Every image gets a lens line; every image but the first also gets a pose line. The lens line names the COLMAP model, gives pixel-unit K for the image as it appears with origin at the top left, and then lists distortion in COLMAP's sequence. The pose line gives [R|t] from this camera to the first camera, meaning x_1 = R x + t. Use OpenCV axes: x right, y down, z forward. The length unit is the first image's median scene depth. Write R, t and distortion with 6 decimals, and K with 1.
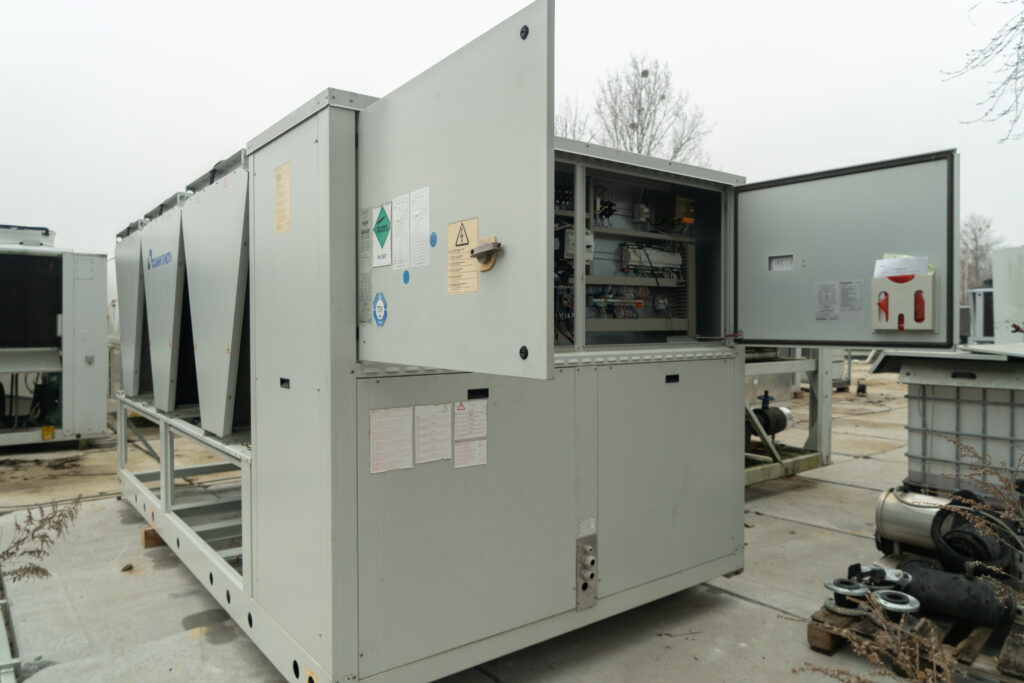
lens RADIAL K [[705.0, 0, 512.0], [0, 705.0, 341.5], [0, 0, 1]] dist [0.001898, 0.000581]
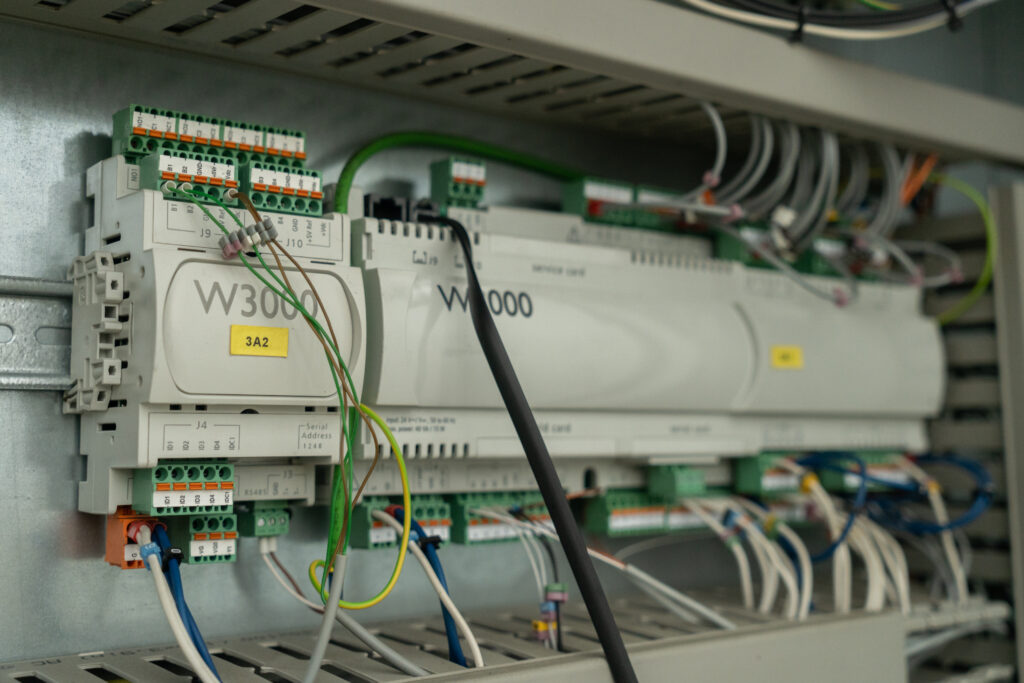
lens RADIAL K [[1387.9, 0, 512.0], [0, 1387.9, 341.5], [0, 0, 1]] dist [0.102299, -0.003773]
pose [[0.999691, 0.003574, 0.024598, 0.185843], [-0.001343, 0.995929, -0.090134, -0.103947], [-0.024820, 0.090073, 0.995626, 0.843283]]
